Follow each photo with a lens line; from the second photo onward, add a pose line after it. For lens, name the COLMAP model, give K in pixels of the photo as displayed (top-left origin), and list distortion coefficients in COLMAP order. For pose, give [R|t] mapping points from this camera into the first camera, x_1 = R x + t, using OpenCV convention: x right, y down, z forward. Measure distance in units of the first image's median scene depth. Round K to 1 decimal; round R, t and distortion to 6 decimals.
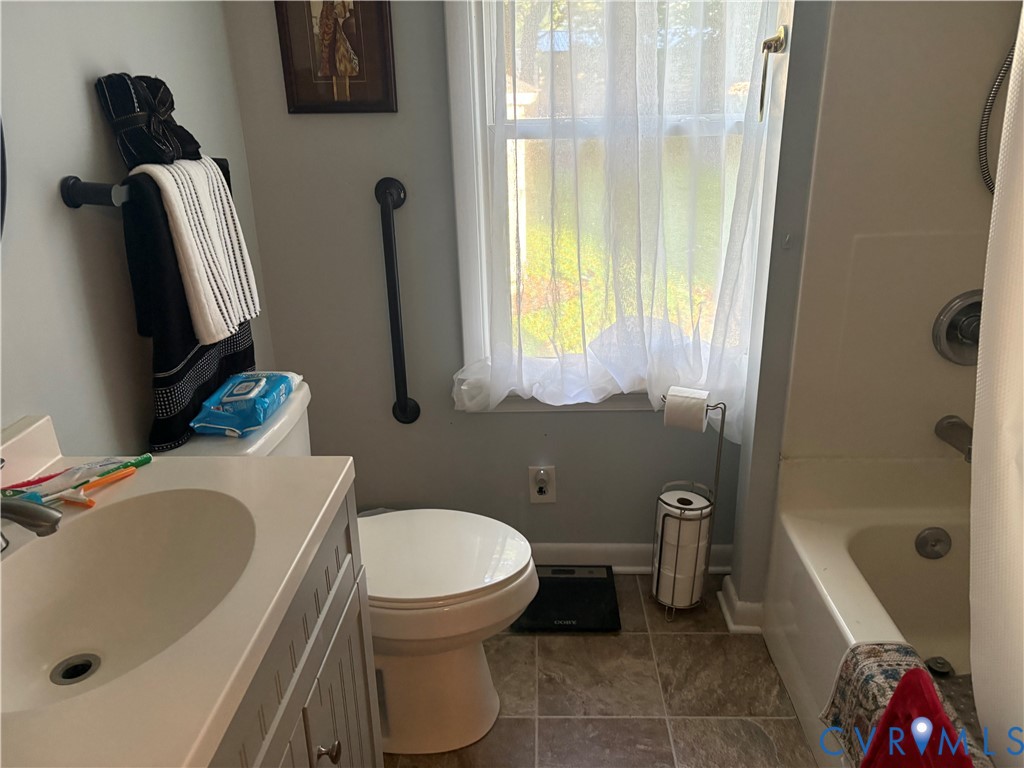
lens RADIAL K [[779.3, 0, 513.5], [0, 779.3, 383.4], [0, 0, 1]] dist [0.037475, -0.038362]
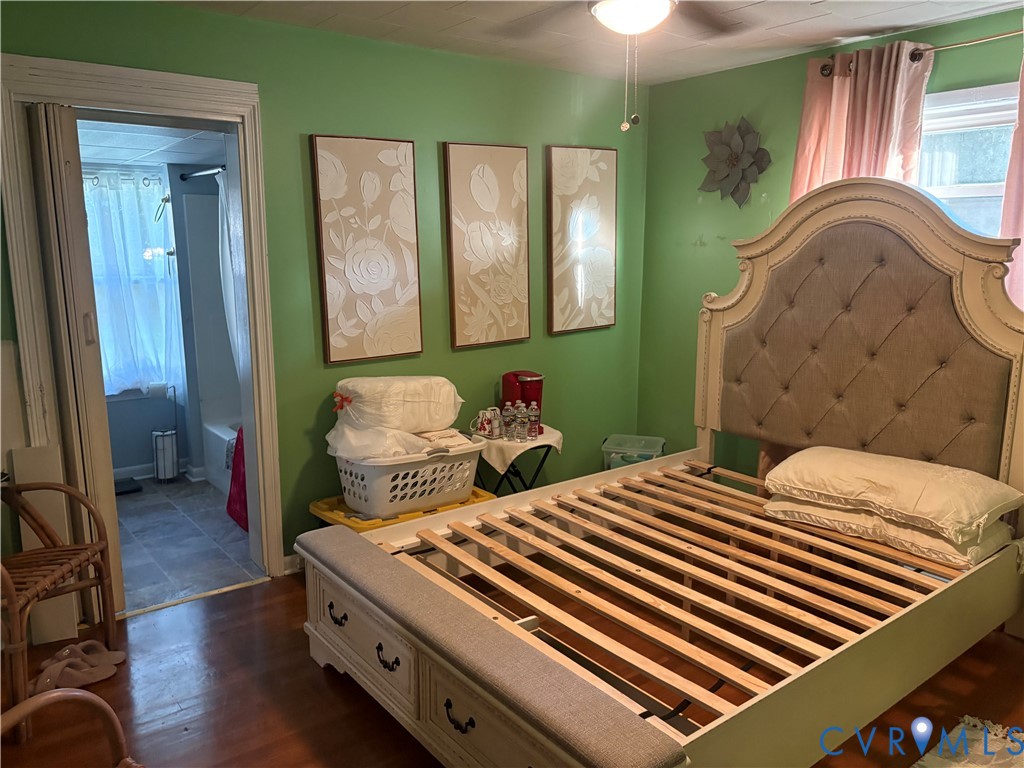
lens RADIAL K [[779.3, 0, 508.3], [0, 779.3, 382.1], [0, 0, 1]] dist [0.037475, -0.038362]
pose [[0.774850, -0.099700, 0.624234, -0.451438], [0.206707, 0.973160, -0.101153, 0.471185], [-0.597394, 0.207412, 0.774661, -1.534733]]
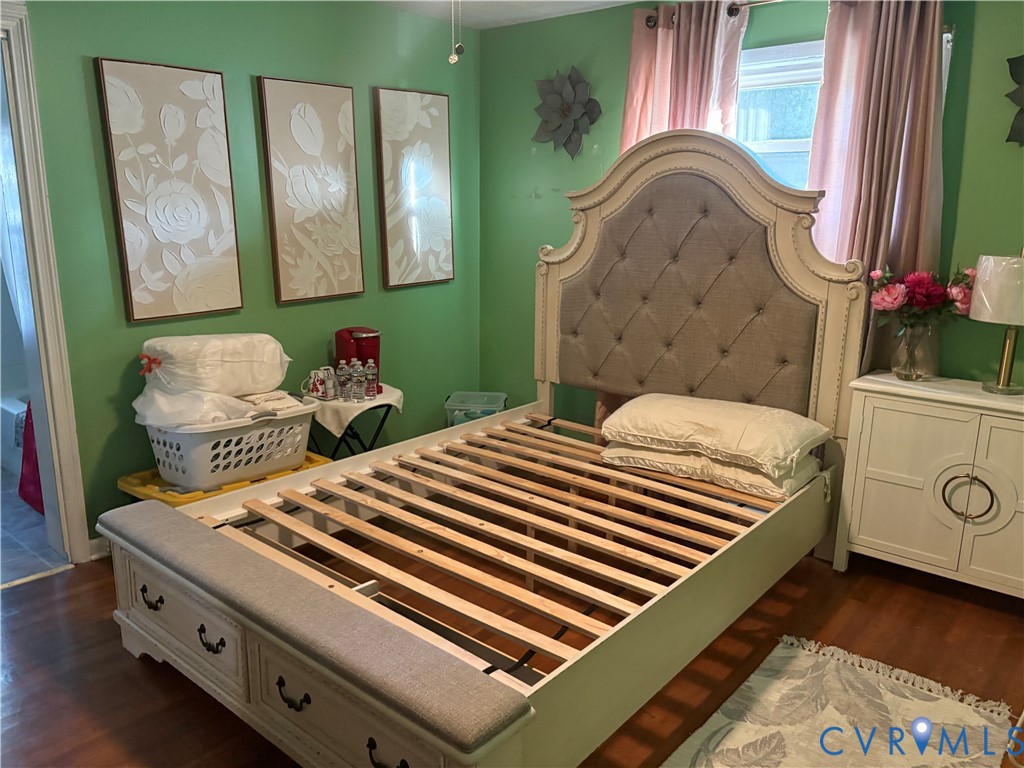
lens RADIAL K [[779.3, 0, 515.6], [0, 779.3, 378.3], [0, 0, 1]] dist [0.037475, -0.038362]
pose [[0.625761, -0.150920, 0.765276, -0.391453], [0.248619, 0.968523, -0.012291, 0.492942], [-0.739332, 0.197953, 0.643585, -1.488662]]
